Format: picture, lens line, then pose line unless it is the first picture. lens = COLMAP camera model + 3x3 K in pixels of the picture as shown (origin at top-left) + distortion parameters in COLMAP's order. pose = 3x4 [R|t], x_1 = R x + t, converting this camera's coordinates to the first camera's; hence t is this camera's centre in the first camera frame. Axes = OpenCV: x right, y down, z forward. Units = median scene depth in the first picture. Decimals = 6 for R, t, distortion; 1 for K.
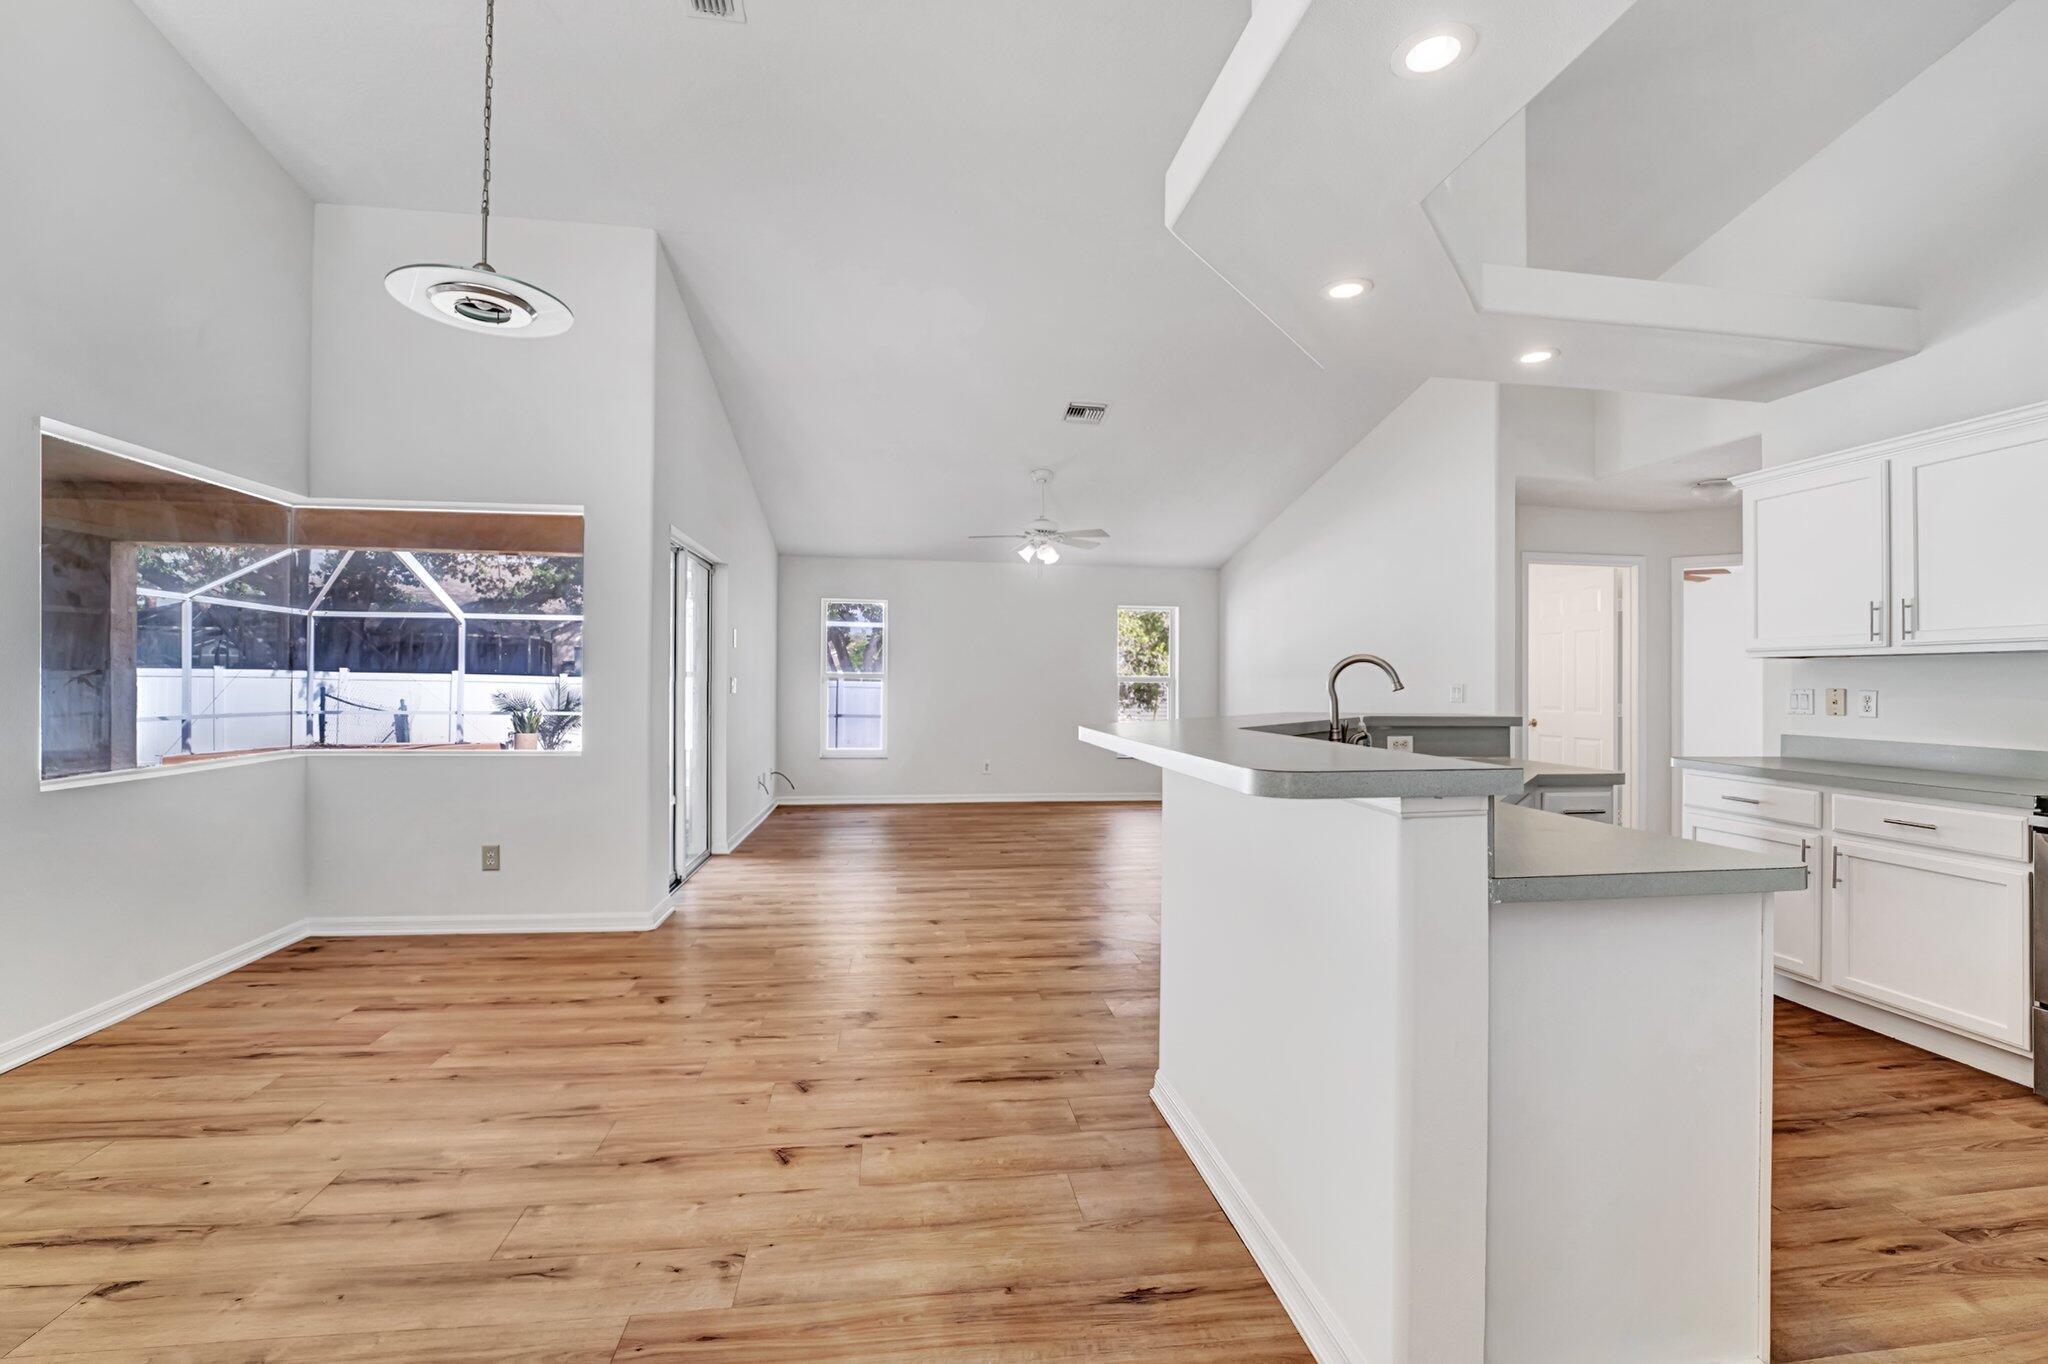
lens RADIAL K [[855.0, 0, 1017.4], [0, 855.0, 680.2], [0, 0, 1]] dist [-0.025303, 0.002341]
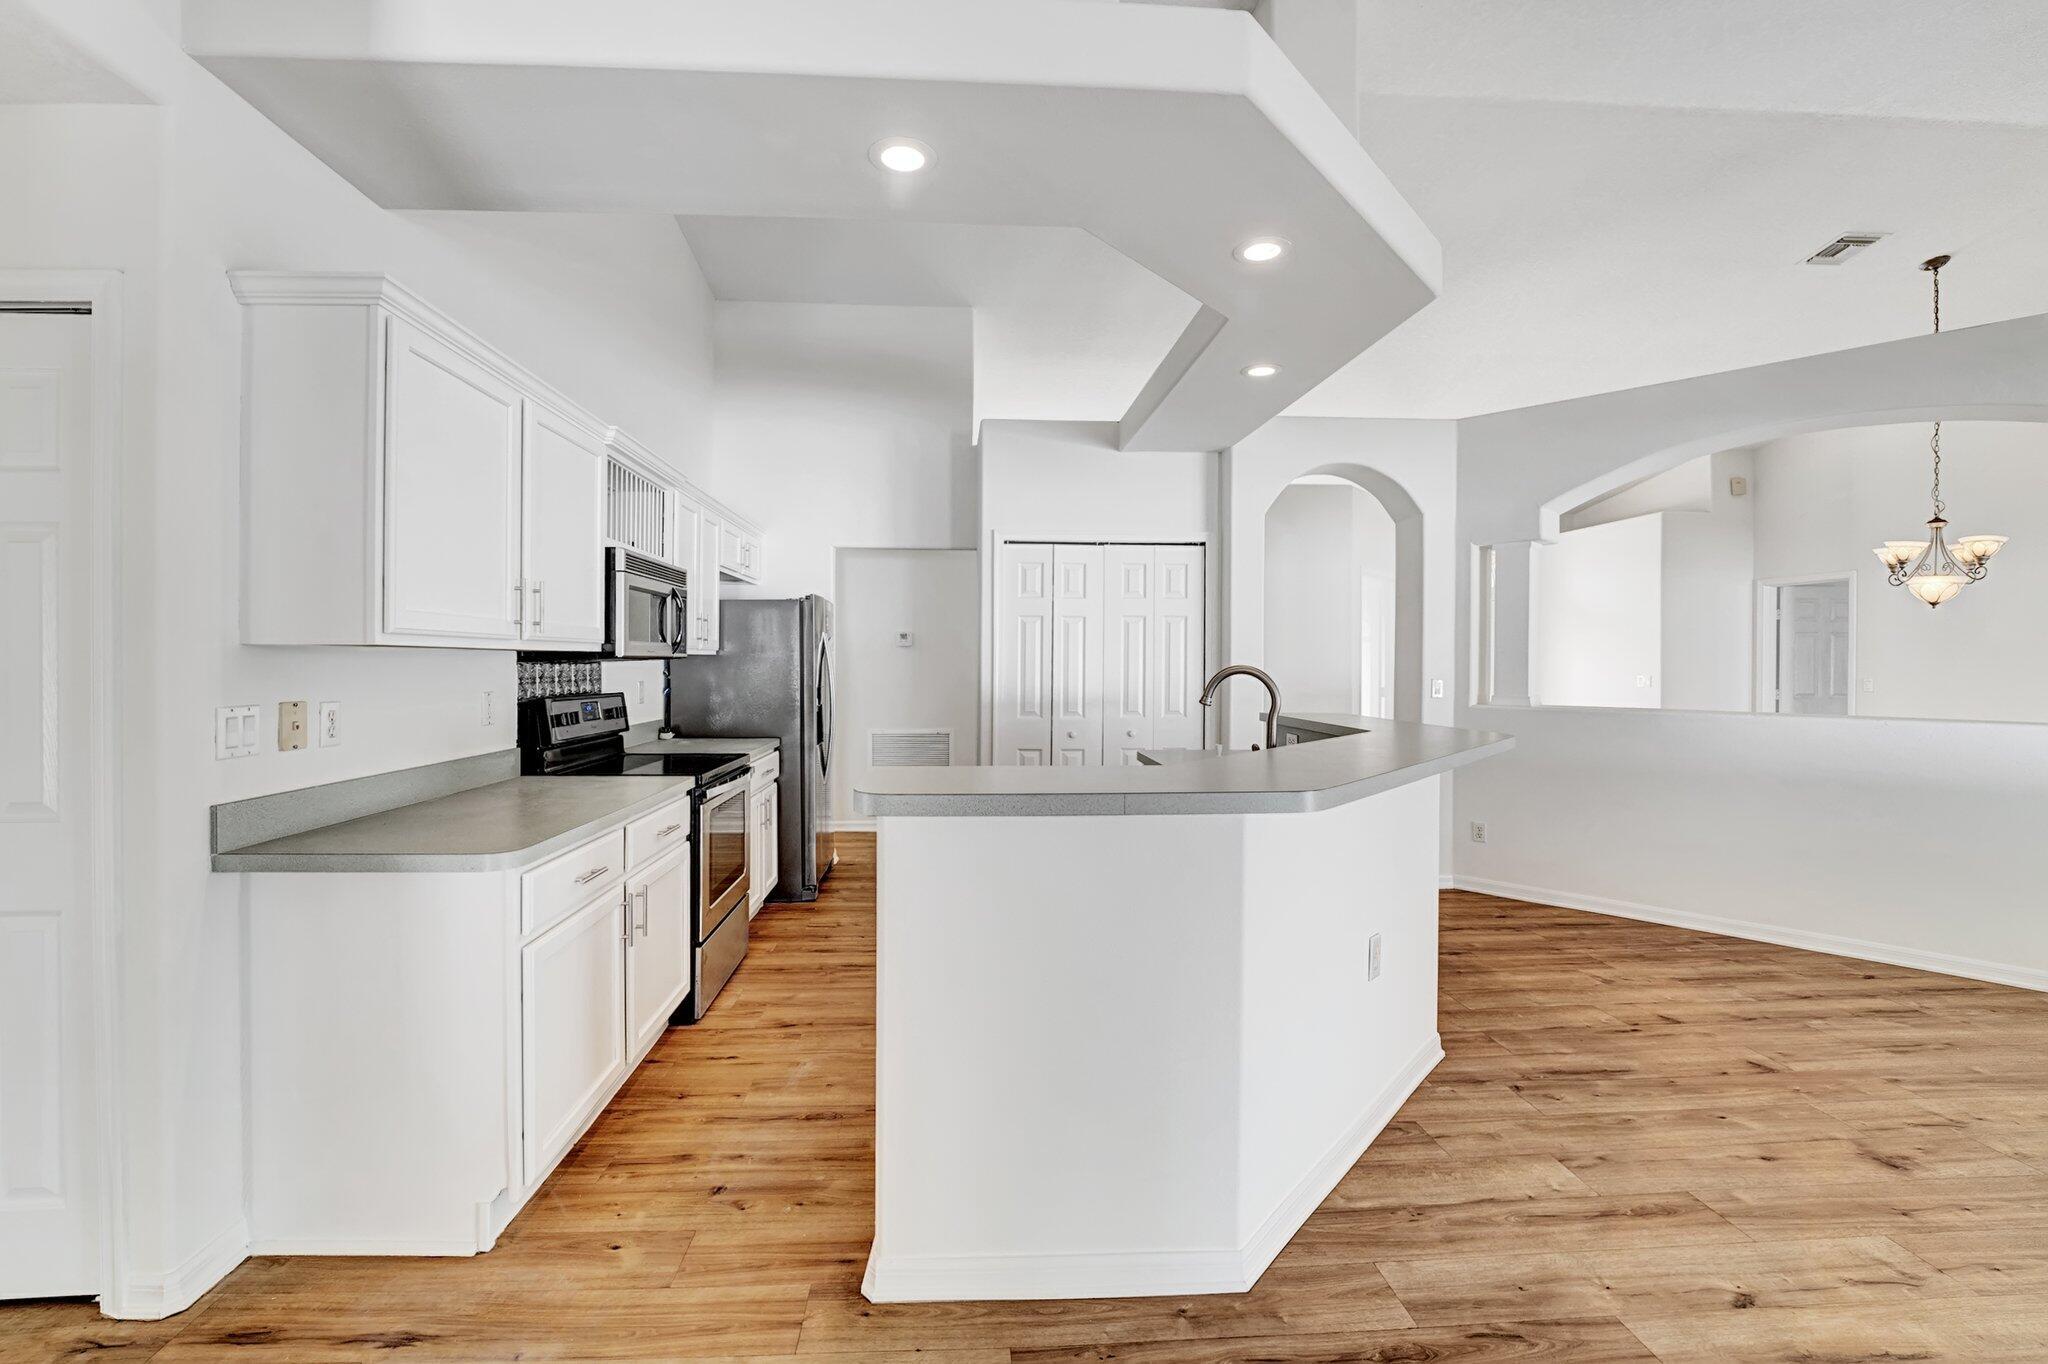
lens RADIAL K [[855.0, 0, 1001.3], [0, 855.0, 676.9], [0, 0, 1]] dist [-0.025303, 0.002341]
pose [[-0.996347, -0.016862, 0.083718, 0.458355], [-0.015770, 0.999782, 0.013685, -0.025637], [-0.083930, 0.012314, -0.996396, 1.496343]]
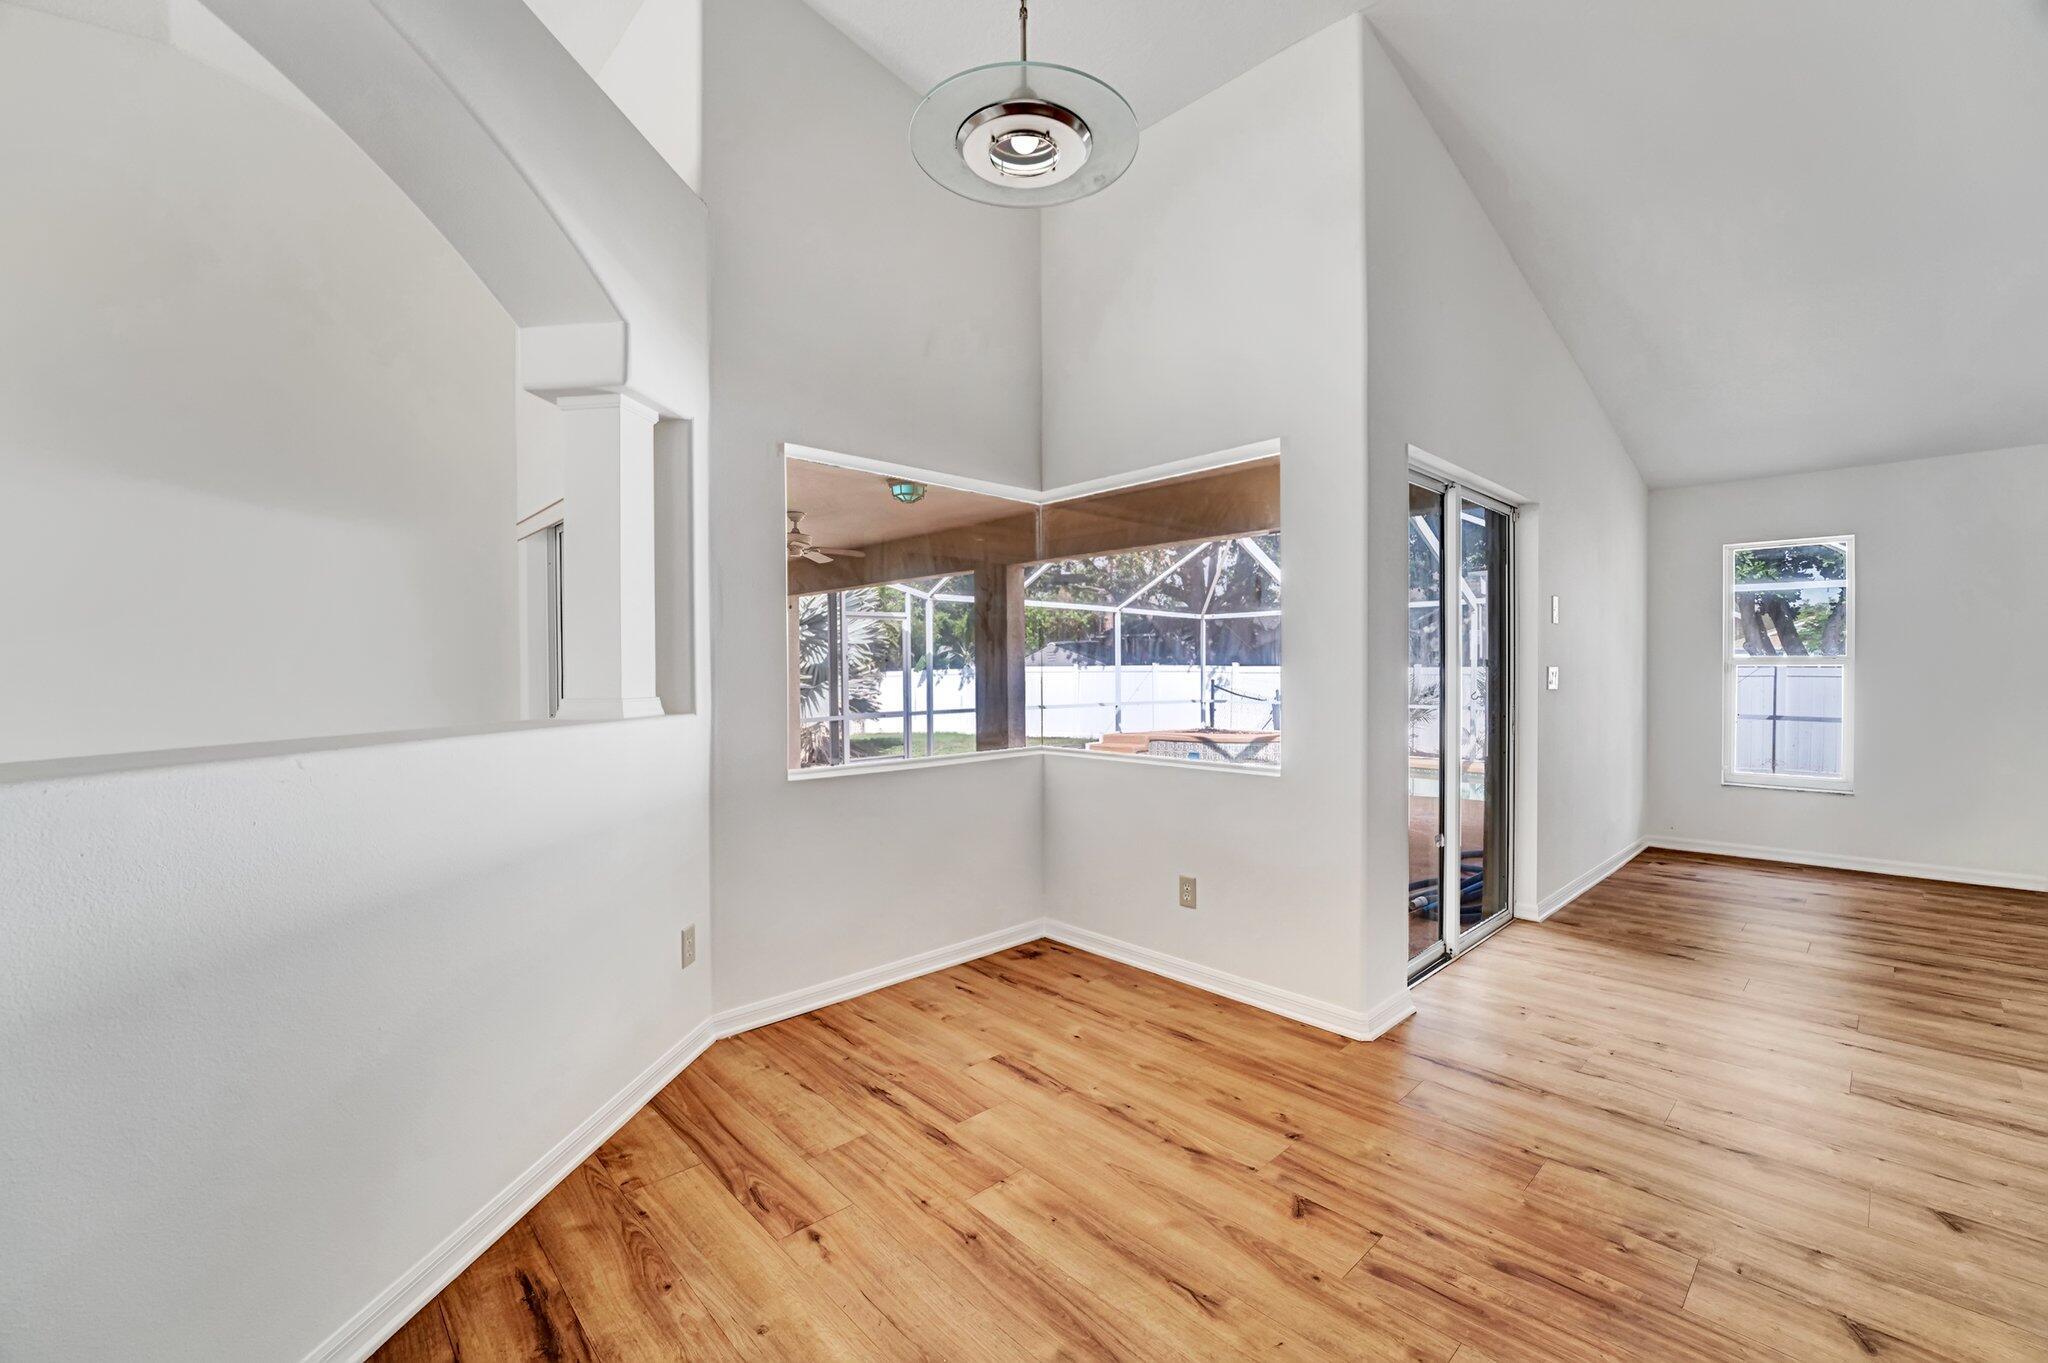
lens RADIAL K [[852.1, 0, 1041.1], [0, 852.1, 677.8], [0, 0, 1]] dist [-0.030582, 0.003955]
pose [[0.590917, -0.003182, -0.806726, -0.040445], [0.010121, 0.999943, 0.003469, -0.003726], [0.806669, -0.010215, 0.590915, 0.436423]]
